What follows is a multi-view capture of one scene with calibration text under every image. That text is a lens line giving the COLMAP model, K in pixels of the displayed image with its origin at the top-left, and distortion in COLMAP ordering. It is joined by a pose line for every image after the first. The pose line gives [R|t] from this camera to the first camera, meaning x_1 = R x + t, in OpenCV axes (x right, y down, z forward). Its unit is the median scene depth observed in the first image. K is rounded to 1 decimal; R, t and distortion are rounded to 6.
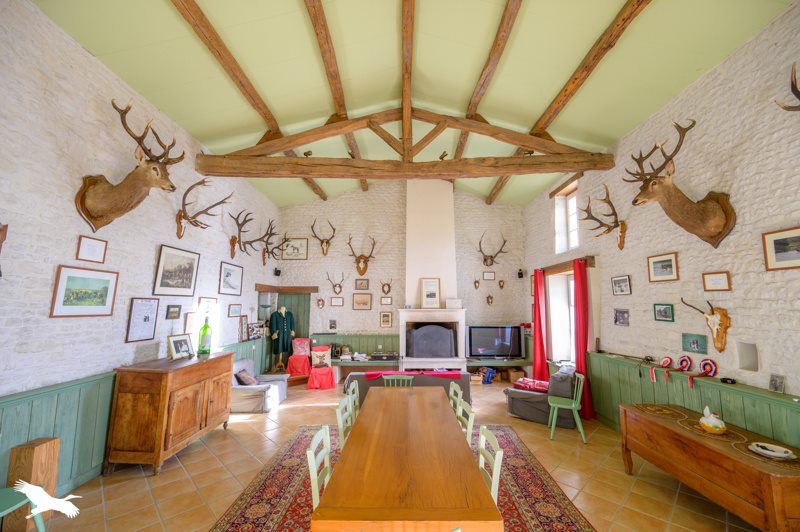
lens RADIAL K [[316.9, 0, 396.1], [0, 316.9, 266.9], [0, 0, 1]] dist [0.000151, -0.000078]
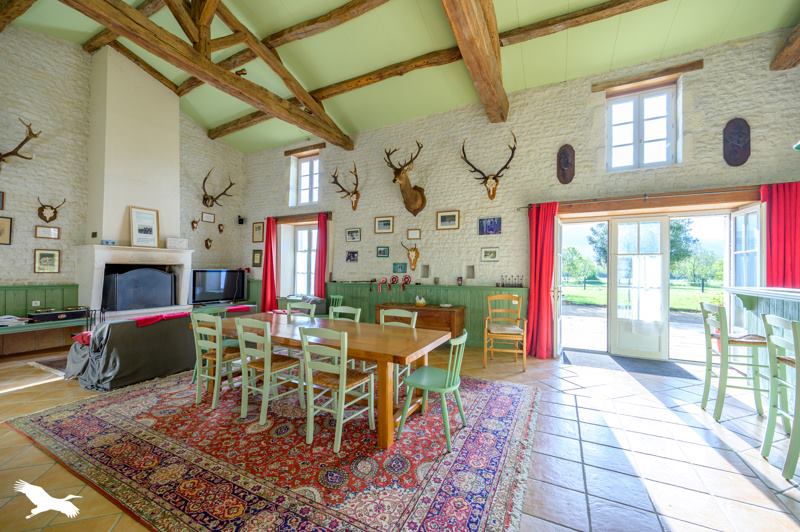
lens RADIAL K [[316.9, 0, 396.1], [0, 316.9, 266.9], [0, 0, 1]] dist [0.000151, -0.000078]
pose [[0.454755, 0.012481, 0.890529, -0.439424], [-0.117741, 0.991968, 0.046223, 0.101563], [-0.882800, -0.125871, 0.452572, 0.134999]]
